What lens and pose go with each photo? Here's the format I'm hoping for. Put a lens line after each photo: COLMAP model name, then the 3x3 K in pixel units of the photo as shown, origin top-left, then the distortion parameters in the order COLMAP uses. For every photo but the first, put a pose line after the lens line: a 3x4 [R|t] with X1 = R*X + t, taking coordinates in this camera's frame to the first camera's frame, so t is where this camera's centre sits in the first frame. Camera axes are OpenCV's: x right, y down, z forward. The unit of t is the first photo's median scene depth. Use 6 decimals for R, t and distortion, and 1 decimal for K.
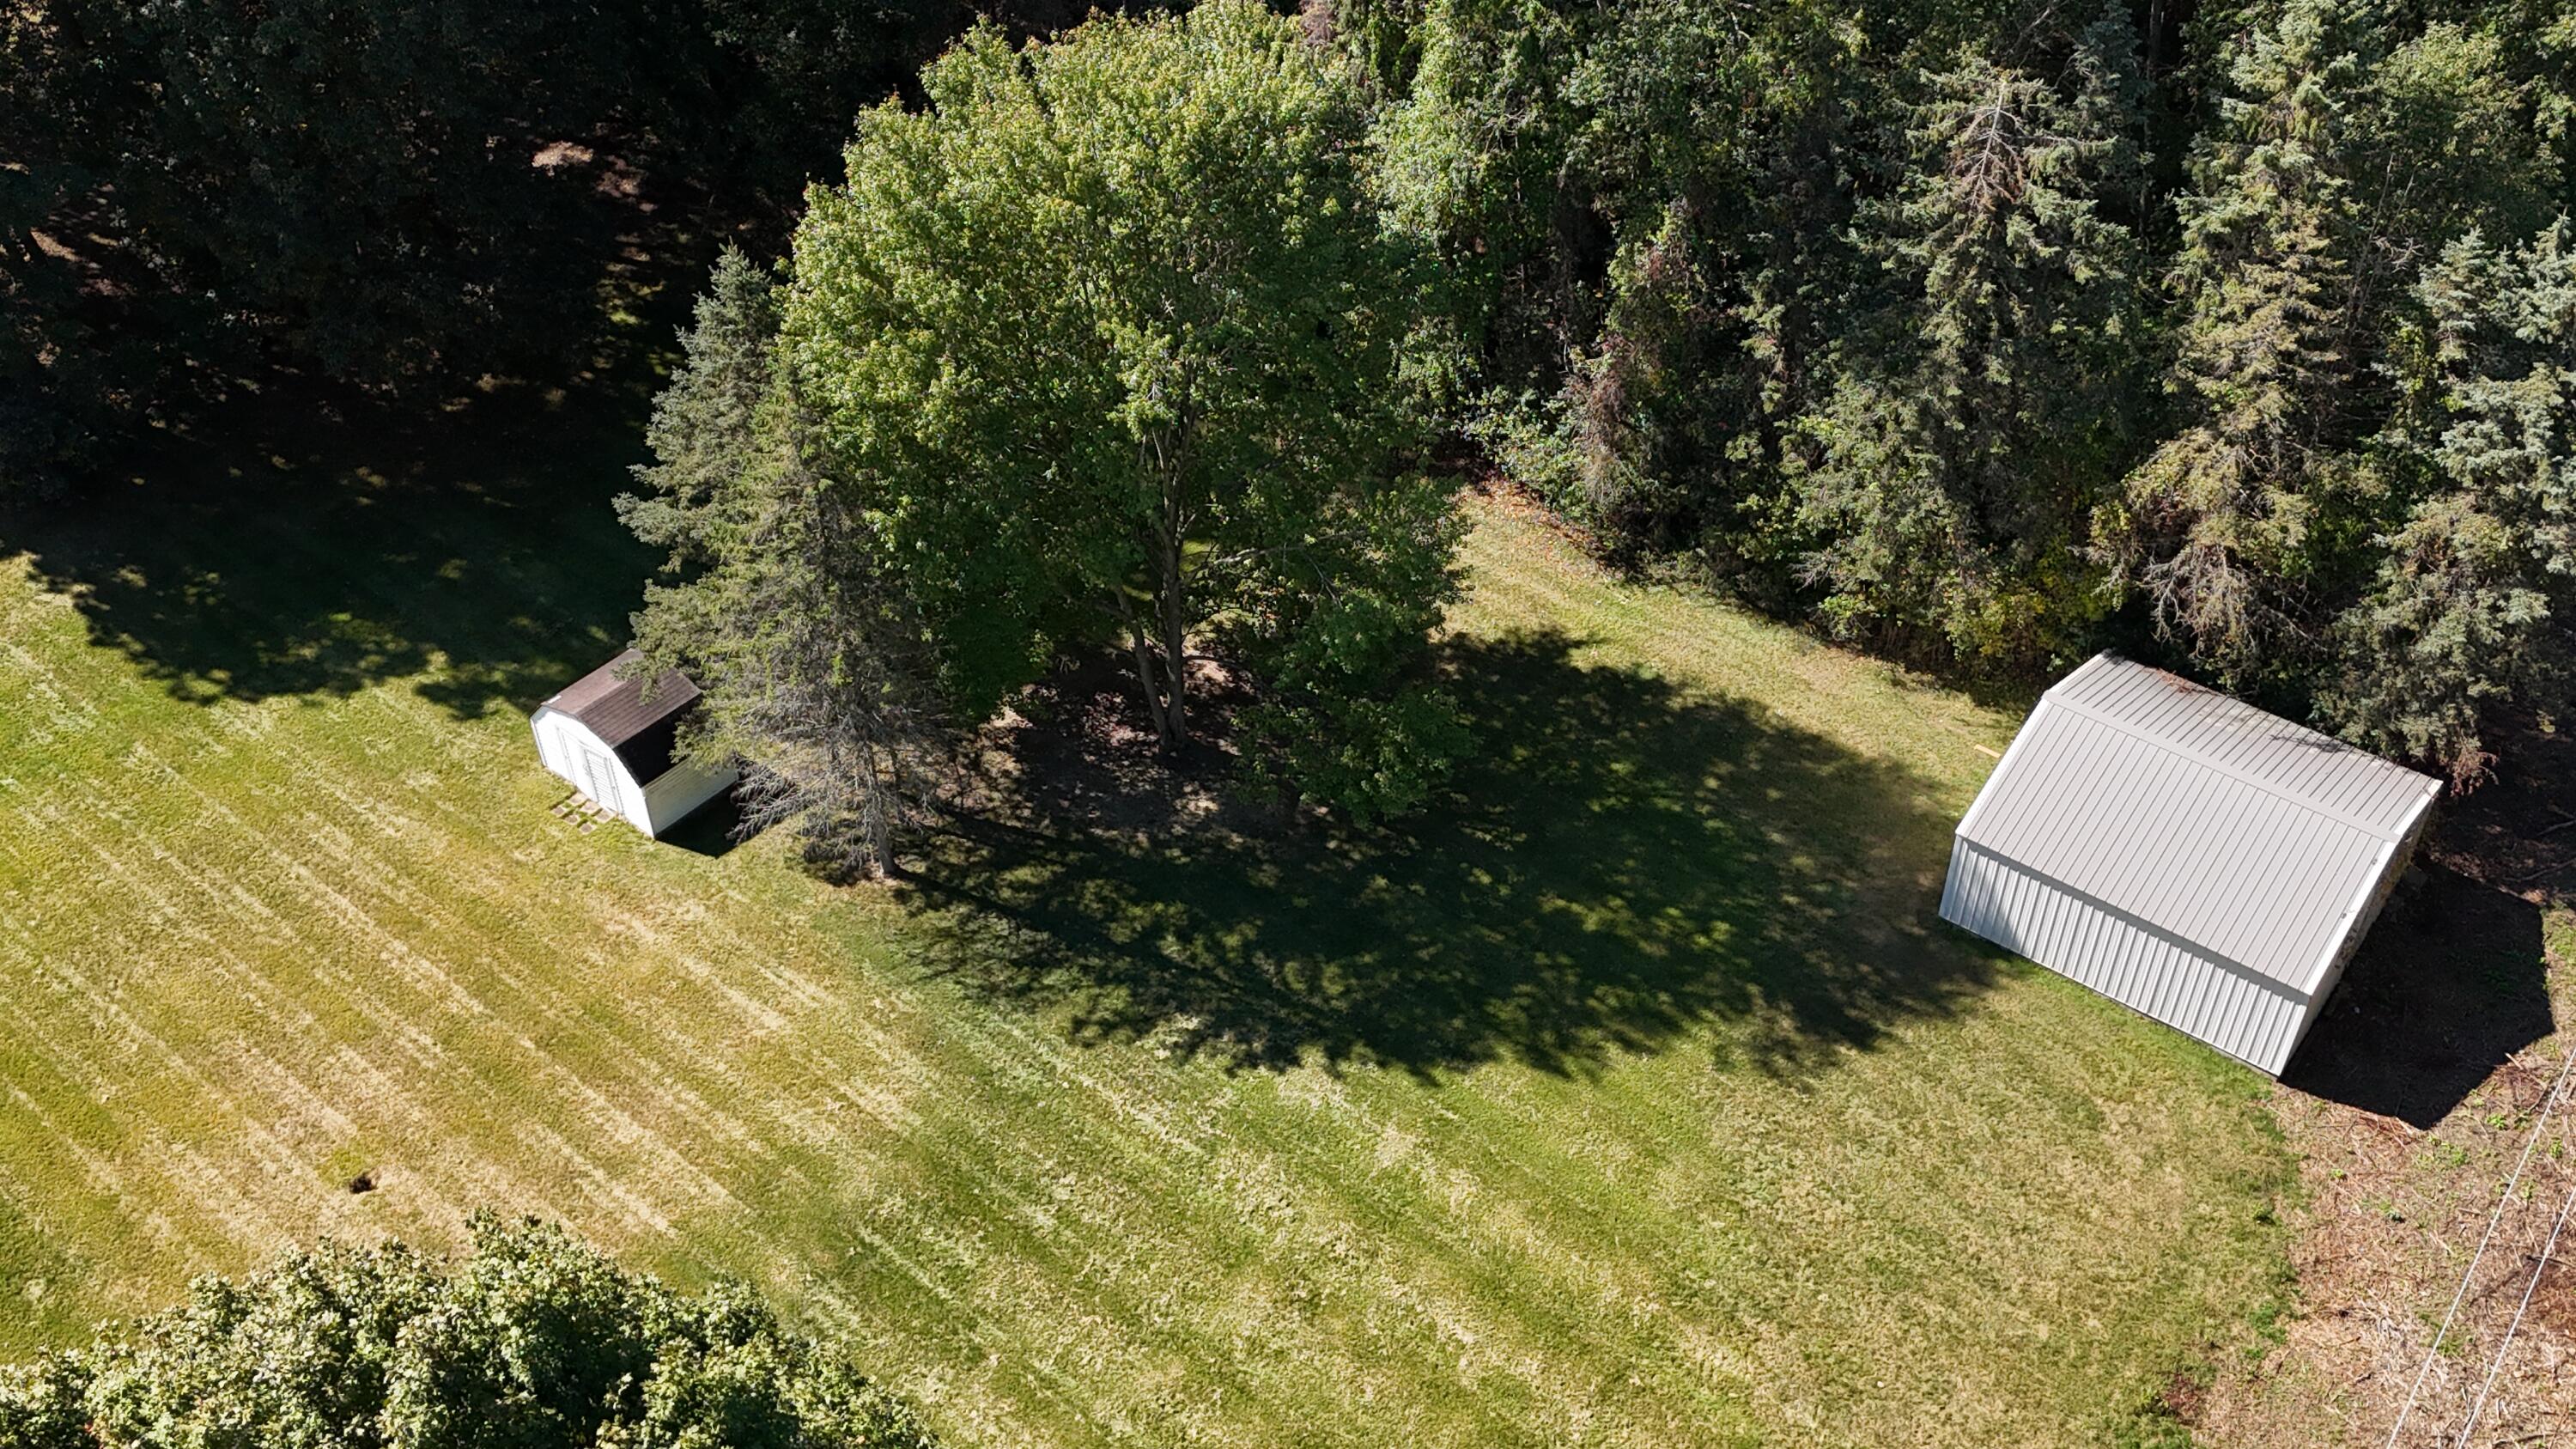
lens RADIAL K [[2342.3, 0, 1287.2], [0, 2342.3, 736.9], [0, 0, 1]] dist [0.084955, 0.000000]
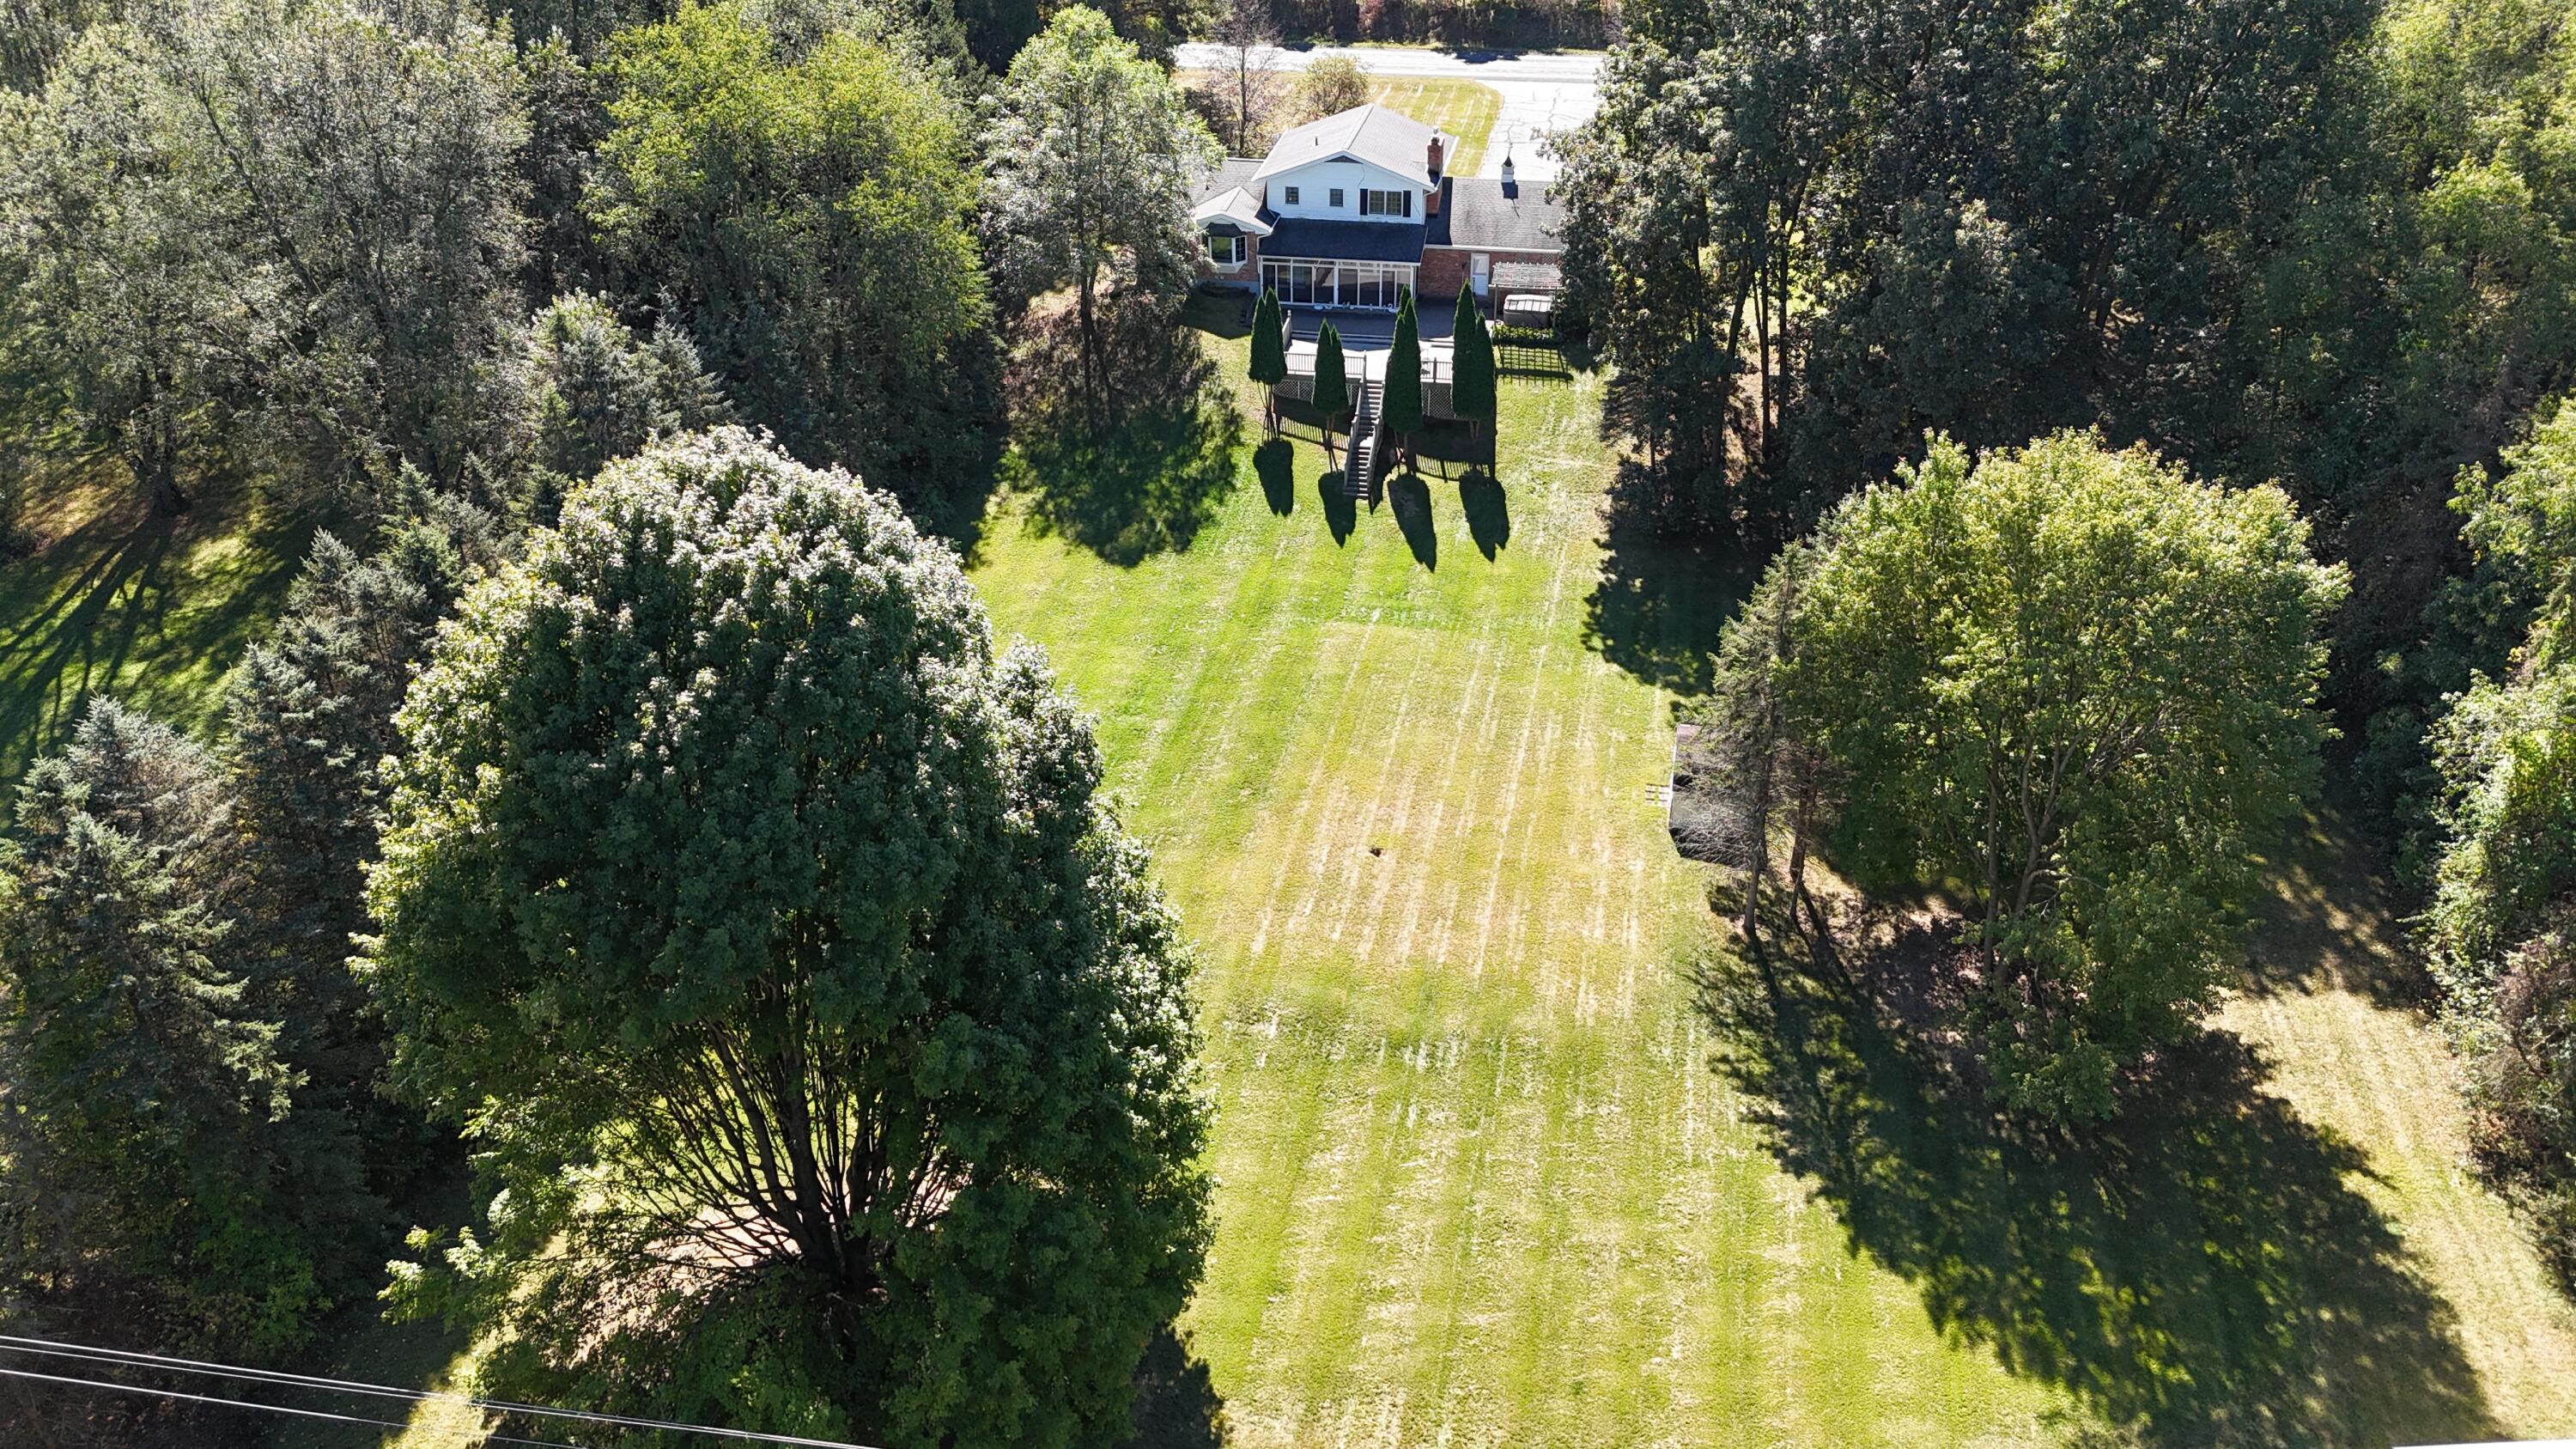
lens RADIAL K [[1884.0, 0, 1292.3], [0, 1884.0, 732.4], [0, 0, 1]] dist [0.055567, -0.039756]
pose [[0.454219, 0.476860, -0.752523, 0.528824], [-0.586096, 0.796101, 0.150710, -0.049643], [0.670952, 0.372595, 0.641090, 0.035000]]
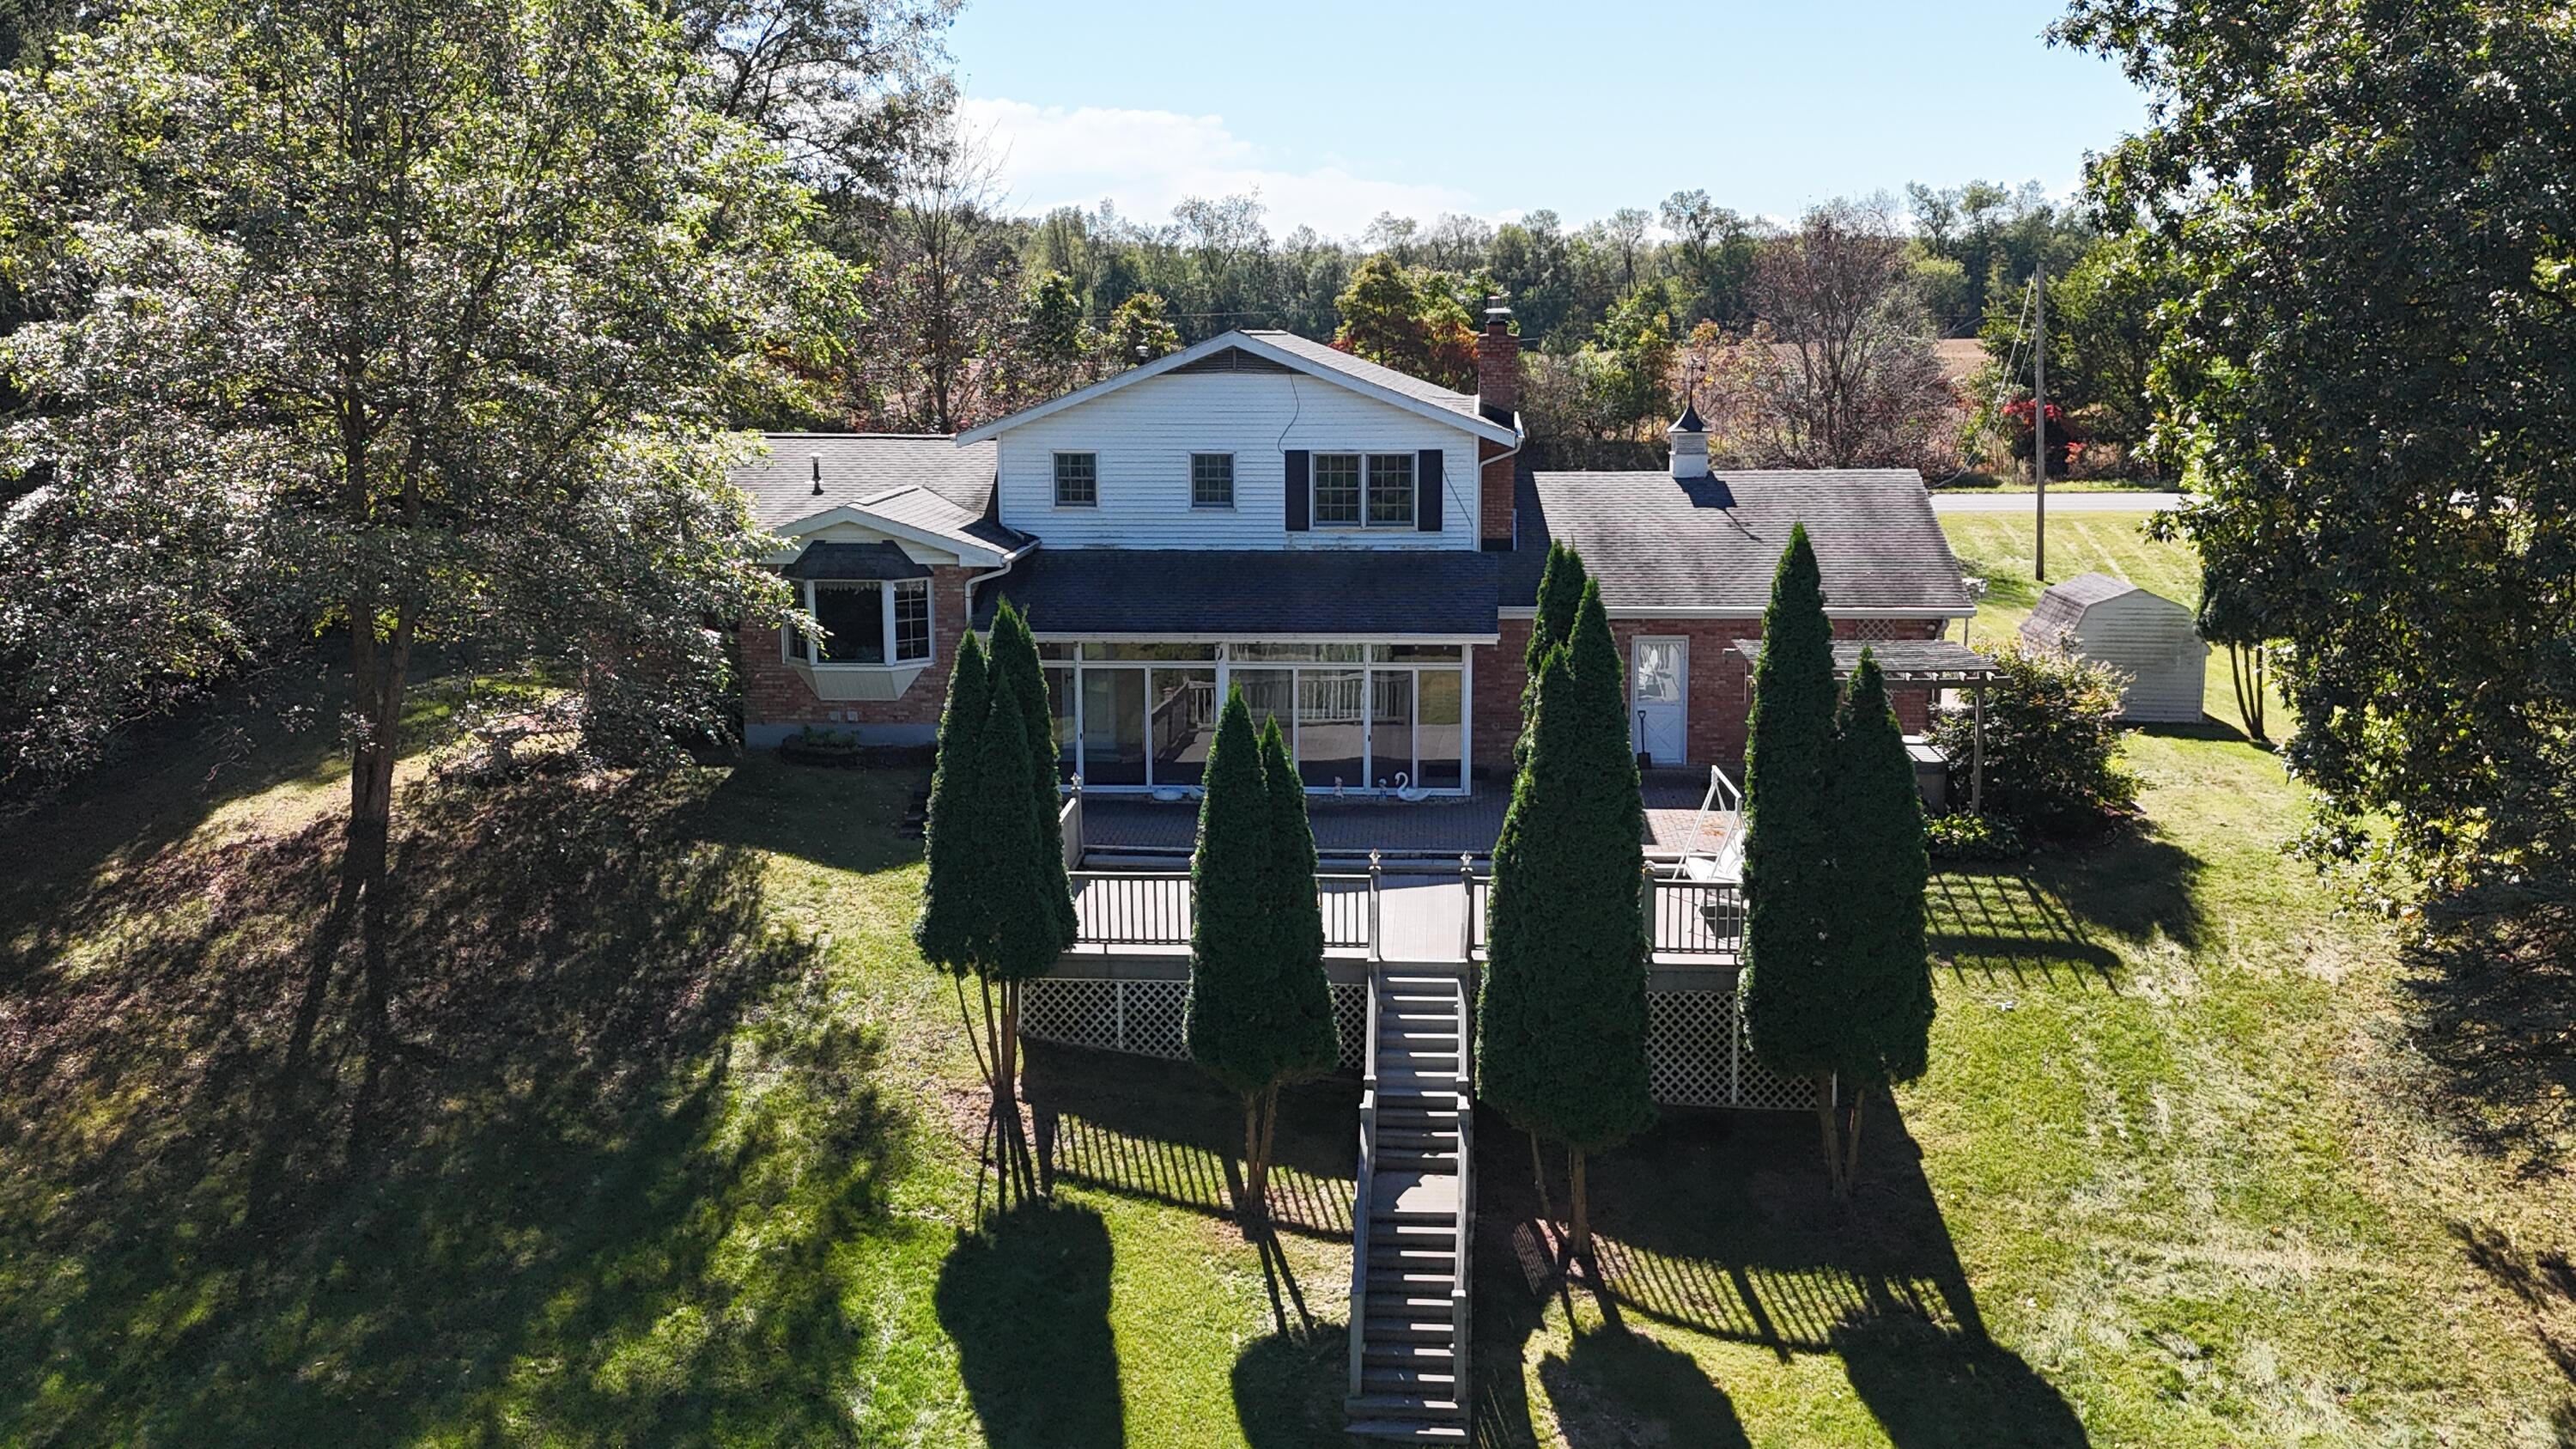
lens RADIAL K [[2342.3, 0, 1279.8], [0, 2342.3, 742.7], [0, 0, 1]] dist [0.084955, 0.000000]
pose [[0.542399, 0.147837, -0.827011, -0.461592], [-0.554747, 0.802292, -0.220415, 0.008895], [0.630919, 0.578336, 0.517174, 0.738453]]
